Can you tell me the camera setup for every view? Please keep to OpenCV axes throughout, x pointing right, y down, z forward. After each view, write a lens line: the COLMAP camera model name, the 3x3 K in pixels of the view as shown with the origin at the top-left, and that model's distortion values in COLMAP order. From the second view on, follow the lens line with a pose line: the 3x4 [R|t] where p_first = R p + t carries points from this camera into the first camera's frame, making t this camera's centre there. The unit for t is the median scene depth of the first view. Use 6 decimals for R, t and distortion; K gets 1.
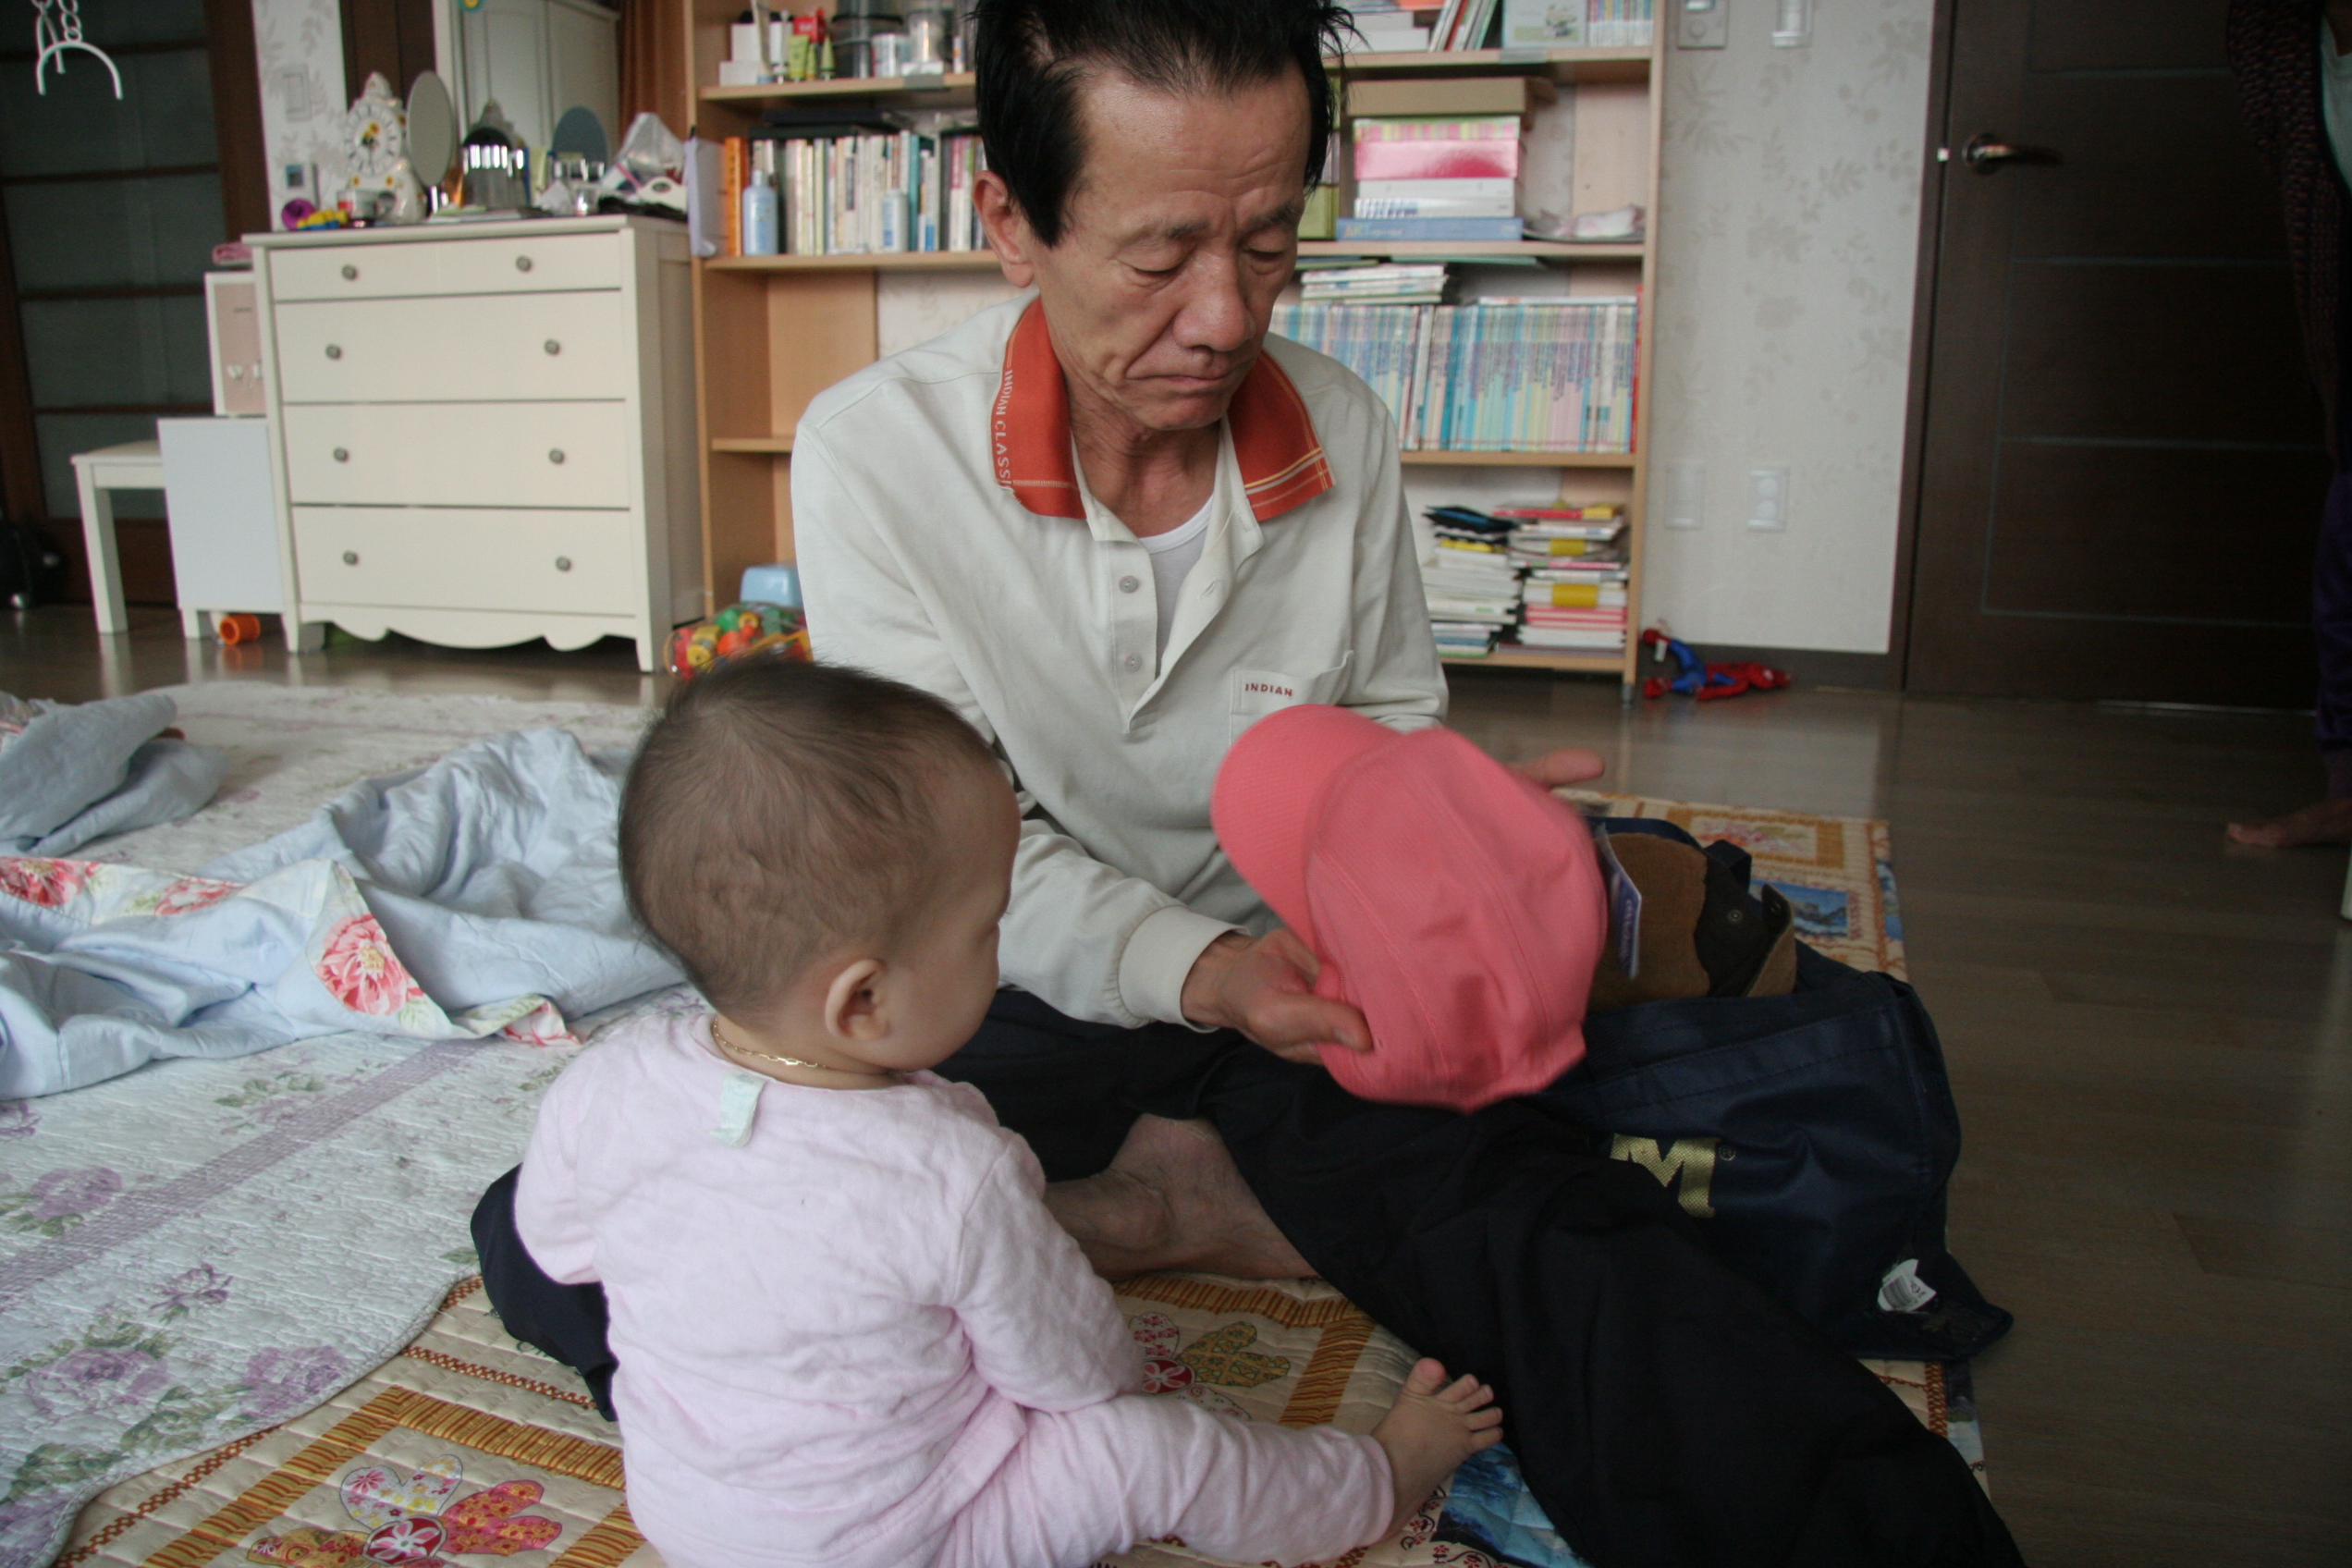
lens RADIAL K [[1782.7, 0, 1176.0], [0, 1782.7, 784.0], [0, 0, 1]] dist [-0.166955, 0.110227]
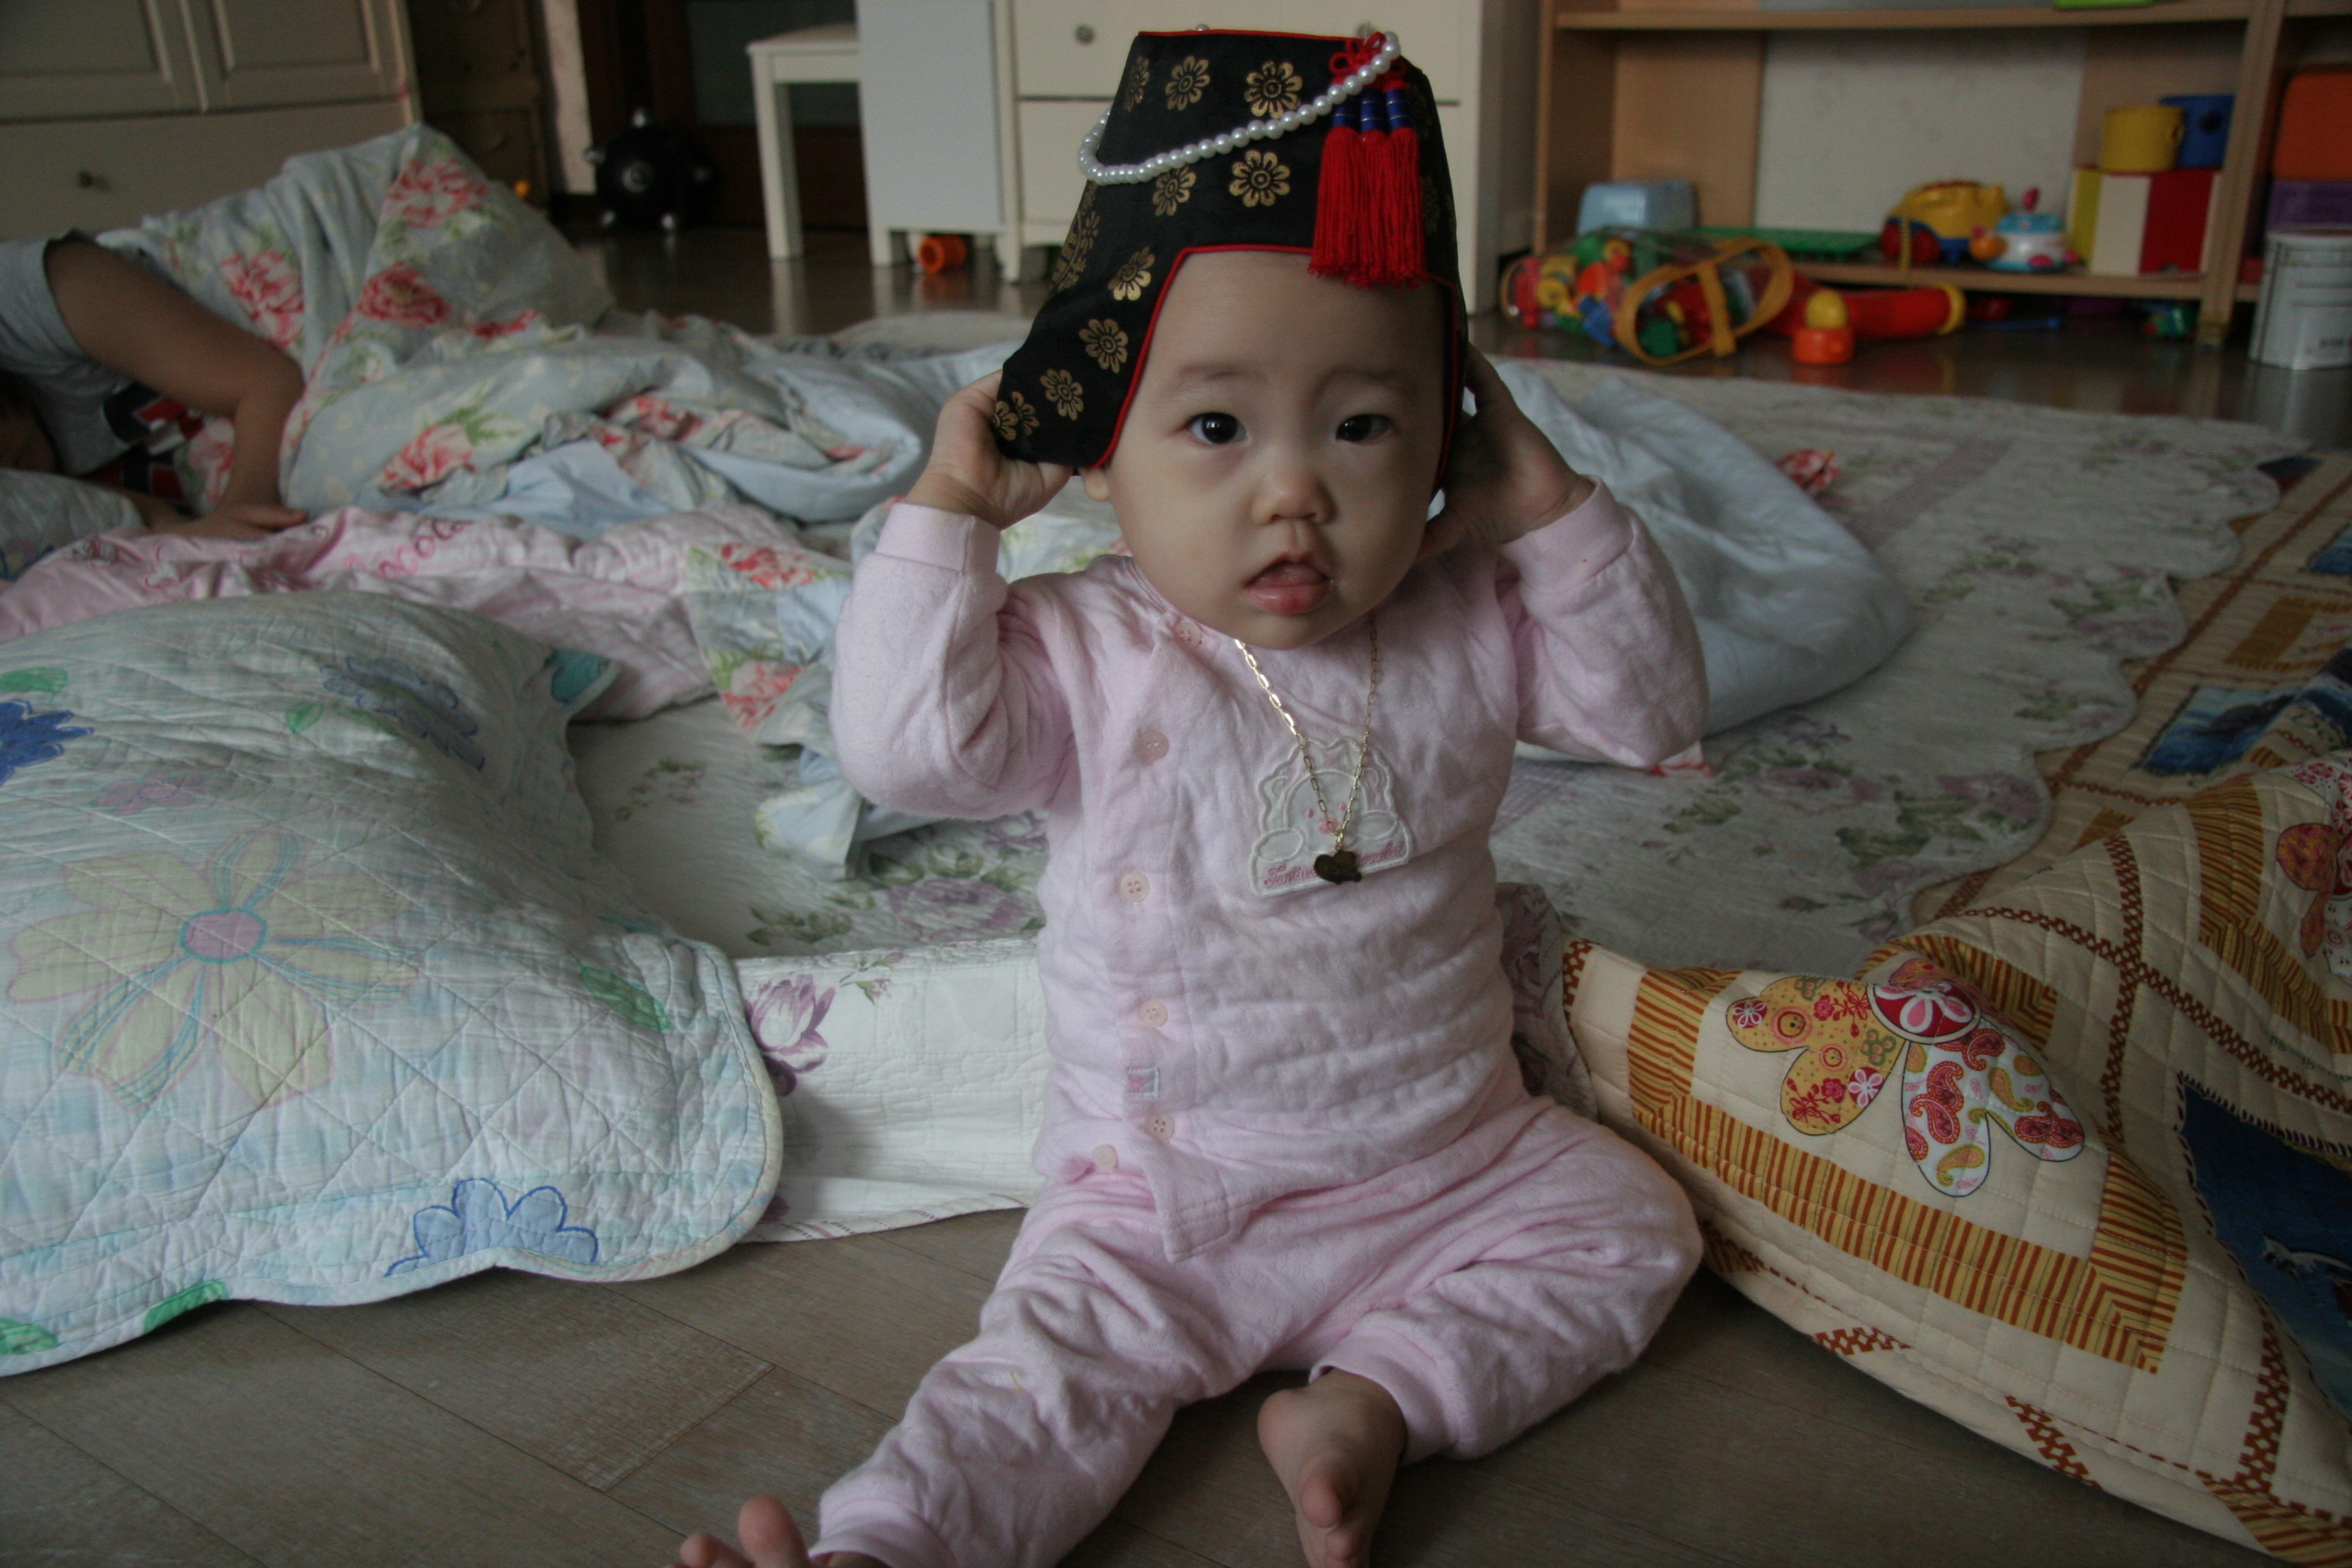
lens RADIAL K [[2062.8, 0, 1182.2], [0, 2062.8, 838.3], [0, 0, 1]] dist [-0.147691, 0.185185]
pose [[0.957053, 0.088146, -0.276189, -0.160691], [-0.040078, 0.983738, 0.175082, 0.015319], [0.287130, -0.156494, 0.945022, 0.049316]]
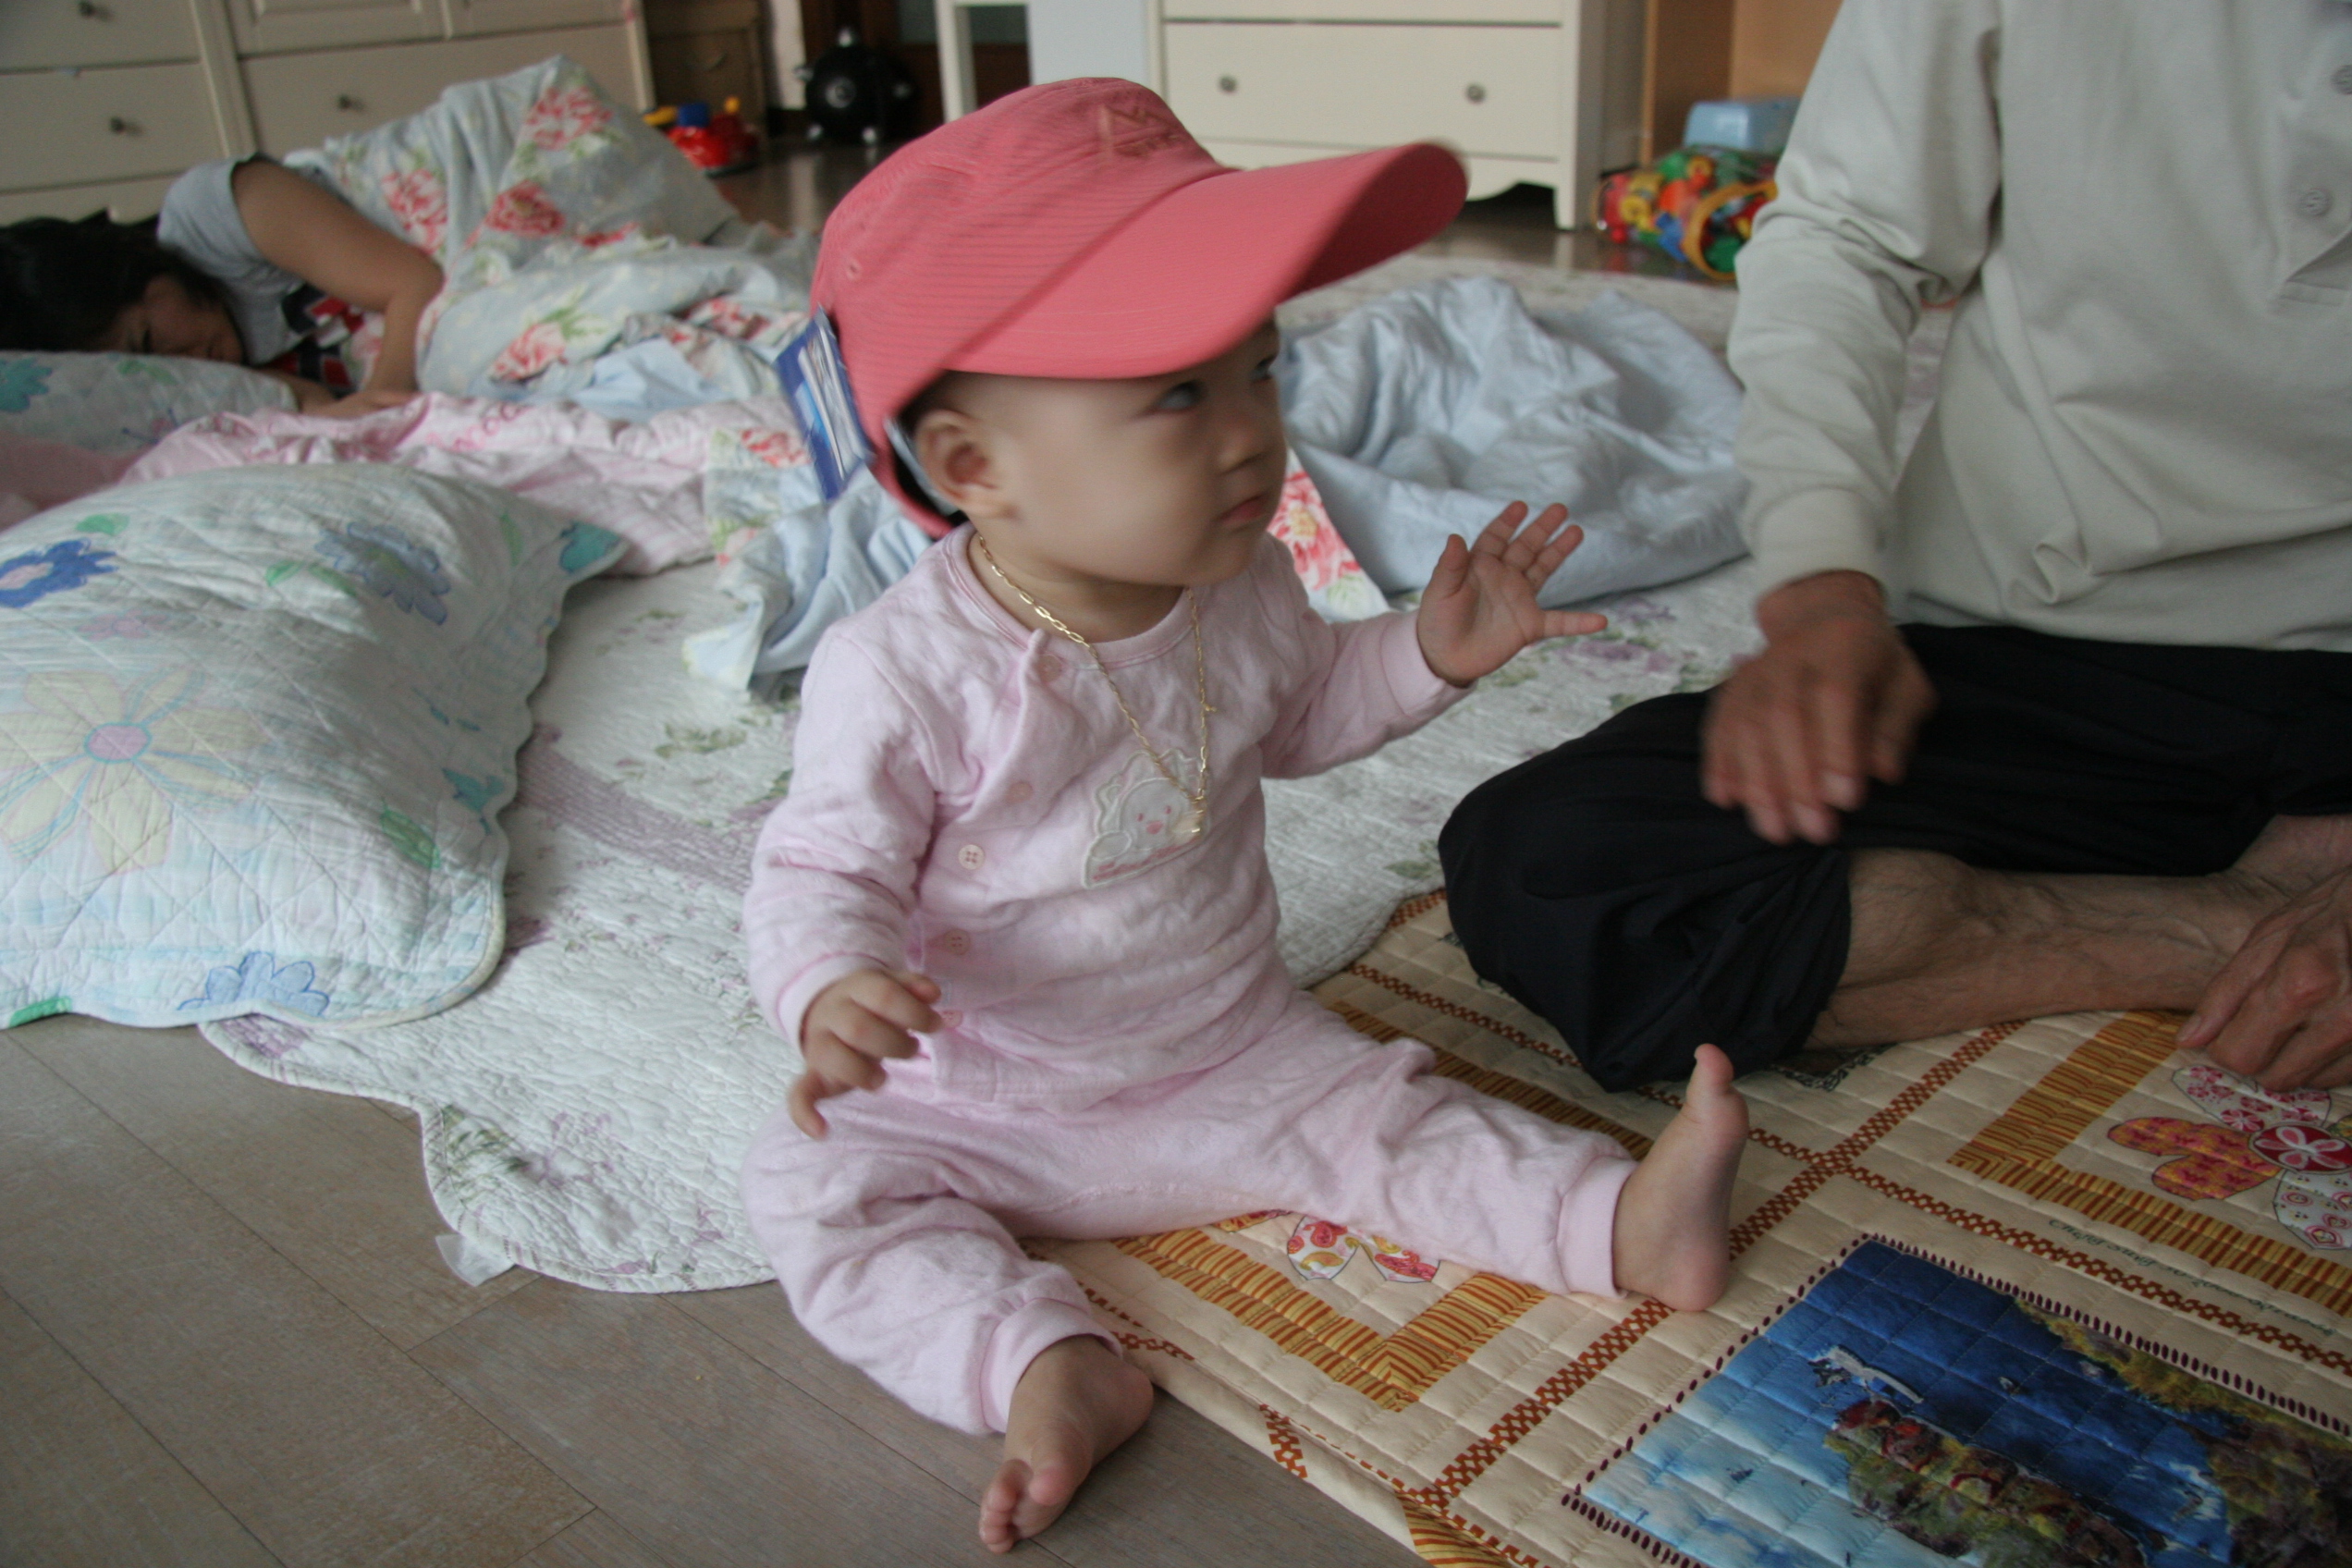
lens RADIAL K [[2062.8, 0, 1182.2], [0, 2062.8, 838.3], [0, 0, 1]] dist [-0.147691, 0.185185]
pose [[0.905048, 0.141381, -0.401123, -0.042355], [-0.053513, 0.973491, 0.222377, 0.014346], [0.421929, -0.179797, 0.888622, 0.016619]]
